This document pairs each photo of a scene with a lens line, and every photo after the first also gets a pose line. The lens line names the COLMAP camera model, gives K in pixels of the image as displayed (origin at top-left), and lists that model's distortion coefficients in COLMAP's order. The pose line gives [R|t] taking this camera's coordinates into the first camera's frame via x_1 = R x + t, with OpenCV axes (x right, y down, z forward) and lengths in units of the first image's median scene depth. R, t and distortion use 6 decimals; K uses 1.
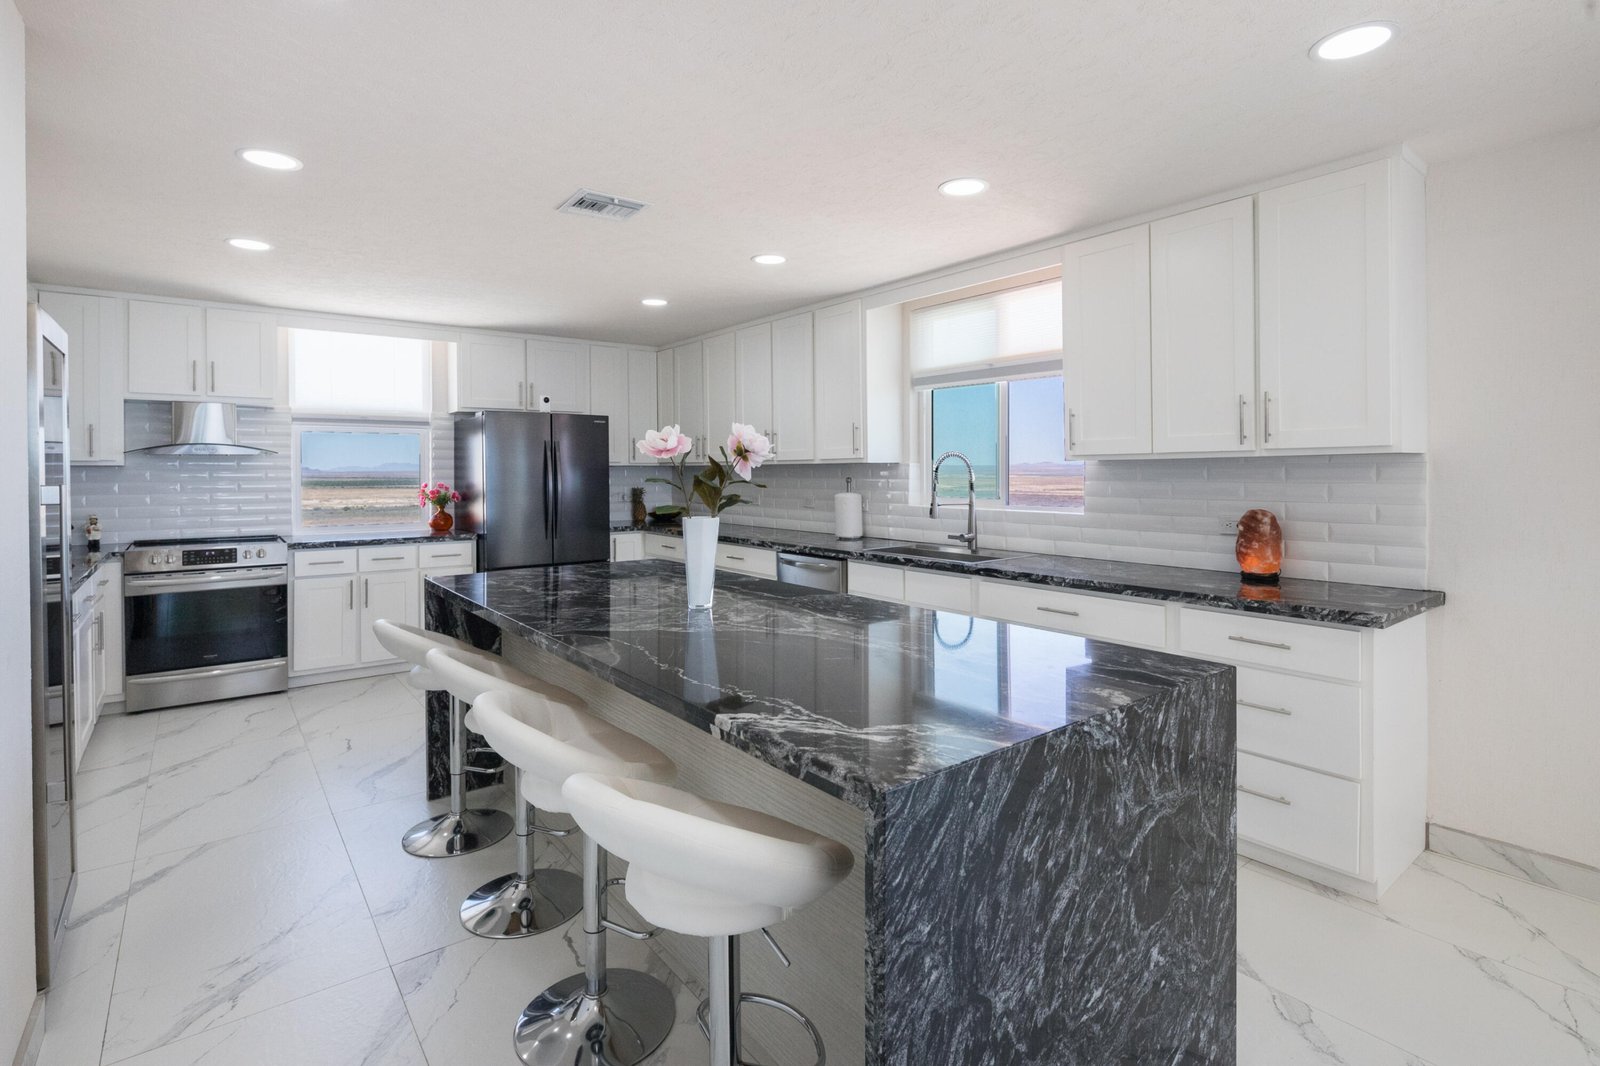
lens RADIAL K [[775.2, 0, 800.9], [0, 775.2, 475.7], [0, 0, 1]] dist [-0.000108, 0.000061]
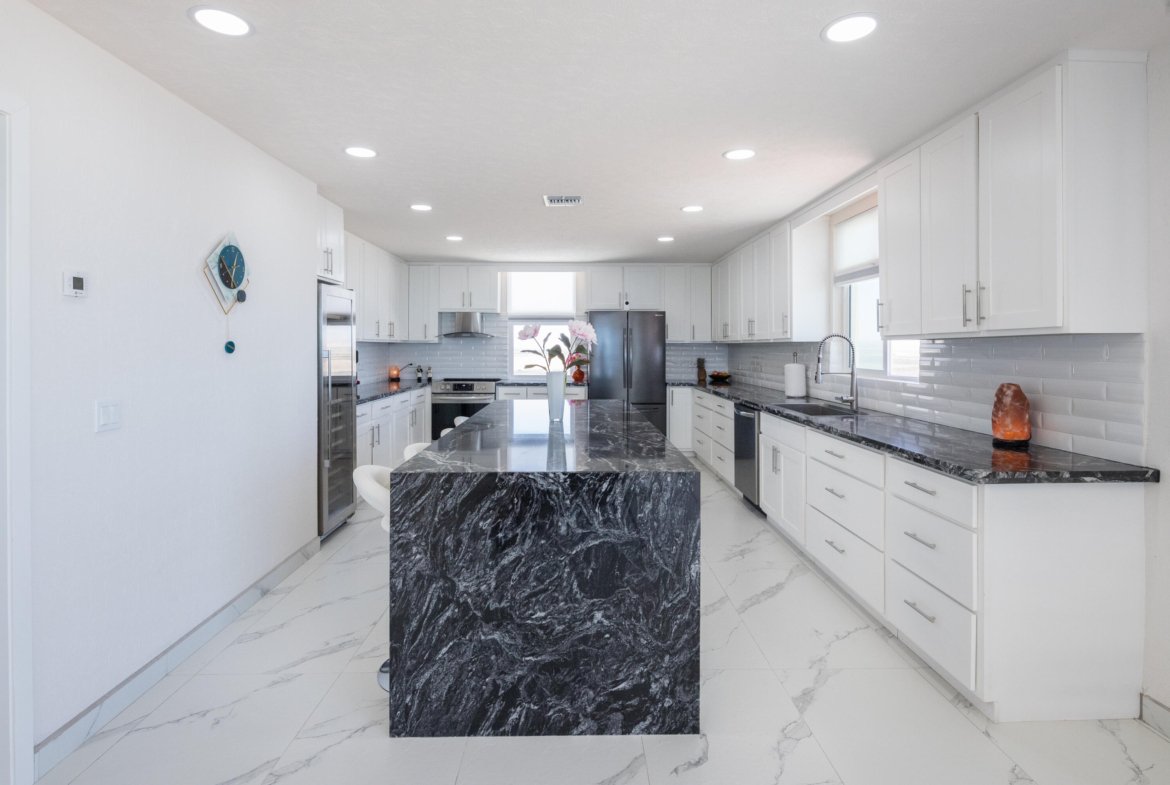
lens RADIAL K [[573.0, 0, 584.0], [0, 573.0, 349.1], [0, 0, 1]] dist [0.002130, -0.001119]
pose [[0.801763, 0.007605, -0.597594, 0.664979], [-0.008652, 0.999962, 0.001118, -0.002044], [0.597580, 0.004274, 0.801798, -0.049267]]
